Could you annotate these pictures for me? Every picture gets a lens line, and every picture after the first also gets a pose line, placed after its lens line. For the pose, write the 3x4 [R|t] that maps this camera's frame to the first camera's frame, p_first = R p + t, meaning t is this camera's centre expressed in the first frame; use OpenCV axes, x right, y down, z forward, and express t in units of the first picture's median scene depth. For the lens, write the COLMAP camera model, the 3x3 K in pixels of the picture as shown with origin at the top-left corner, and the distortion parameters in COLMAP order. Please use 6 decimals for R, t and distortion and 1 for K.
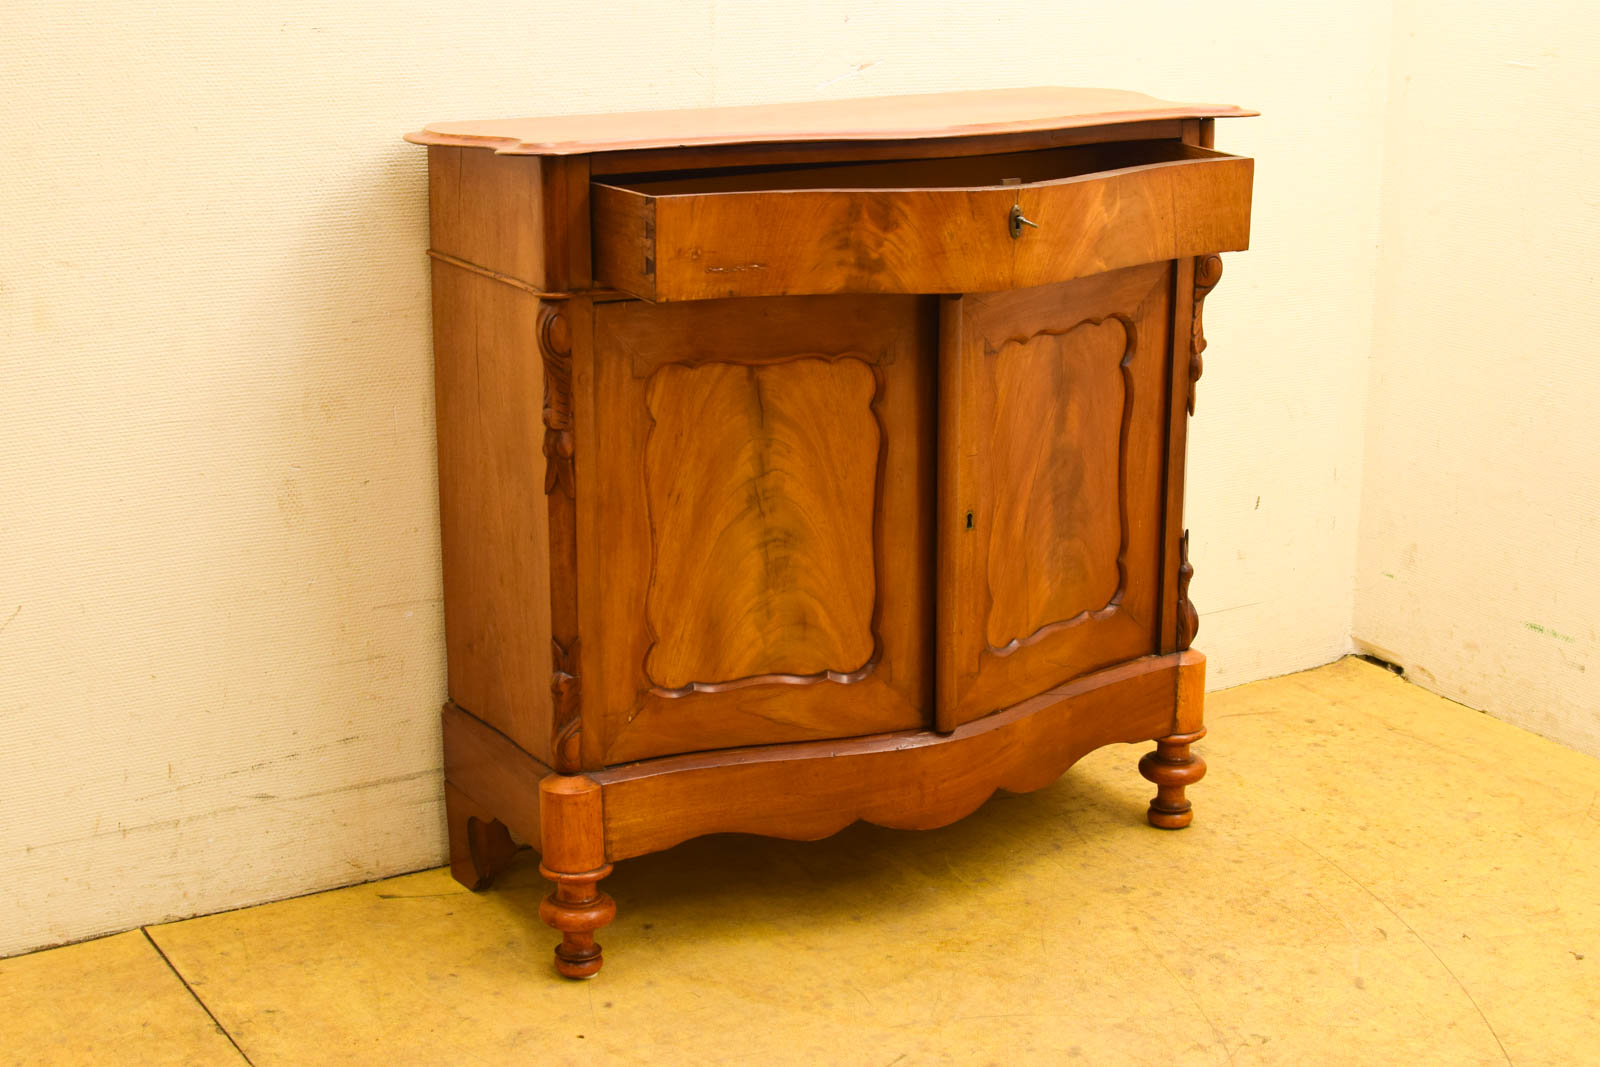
lens RADIAL K [[2451.7, 0, 809.2], [0, 2451.7, 518.8], [0, 0, 1]] dist [-0.133286, 0.000000]
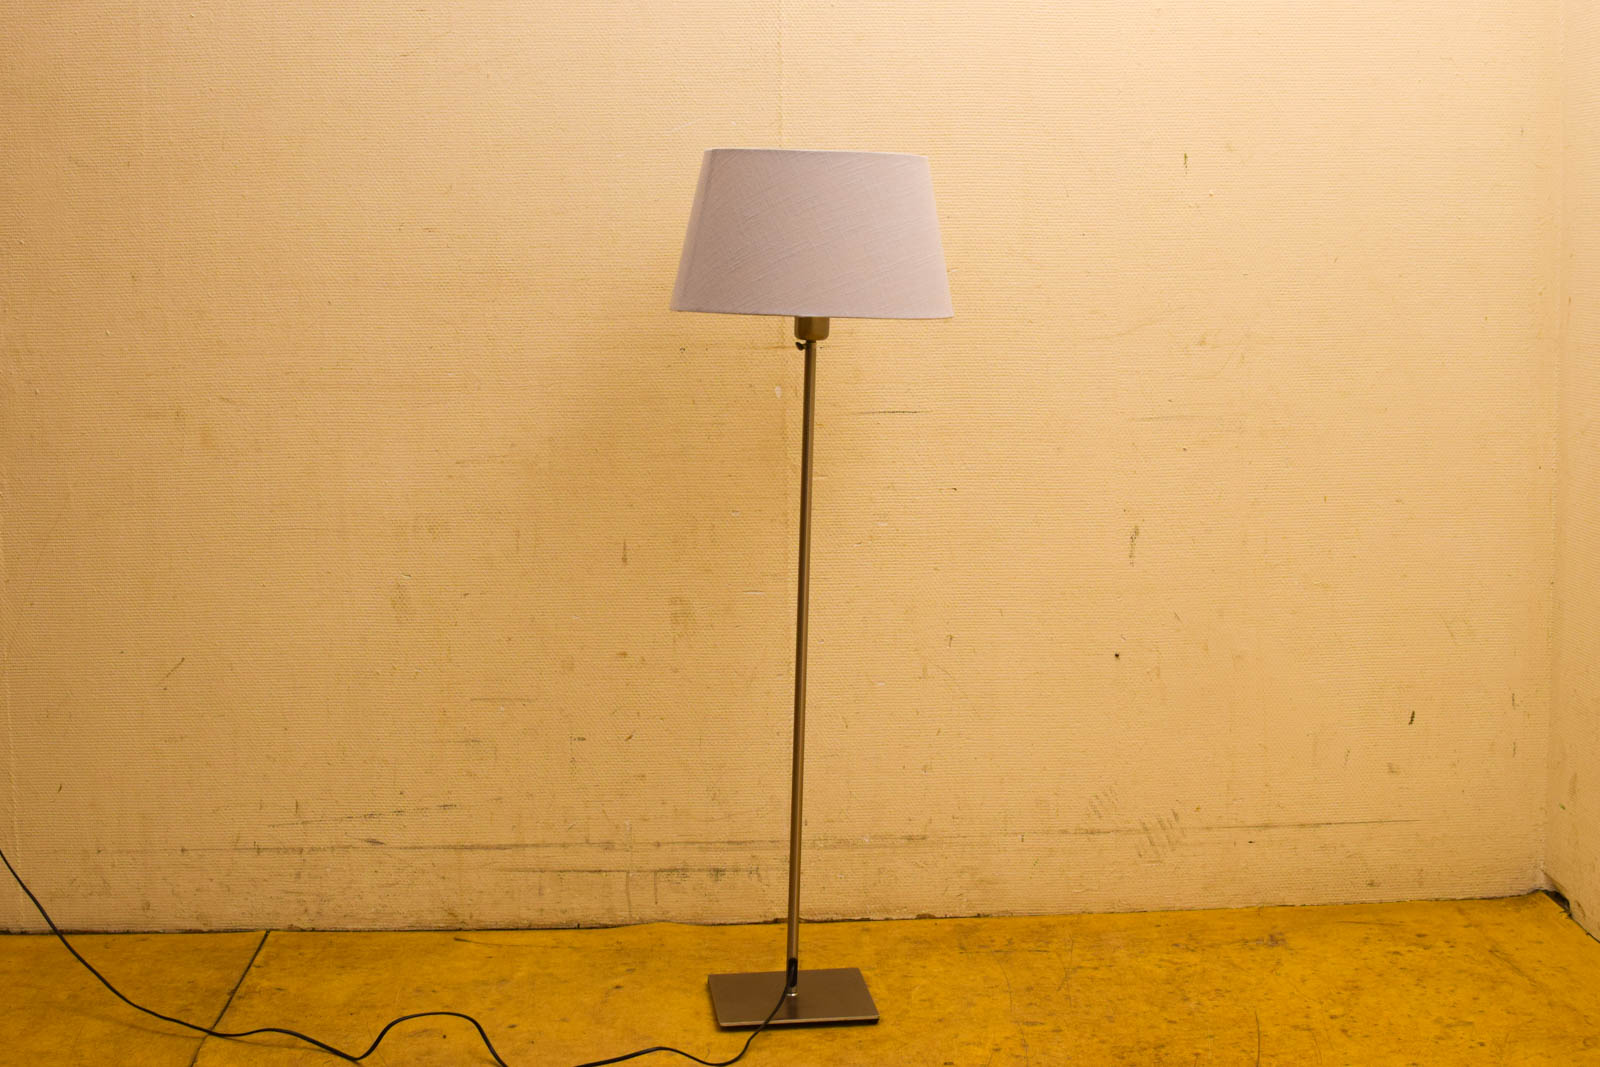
lens RADIAL K [[2451.7, 0, 795.7], [0, 2451.7, 540.0], [0, 0, 1]] dist [-0.133286, 0.000000]
pose [[0.872178, 0.045106, -0.487104, 0.577490], [-0.111577, 0.987836, -0.108309, 0.074861], [0.476294, 0.148815, 0.866602, 0.001769]]
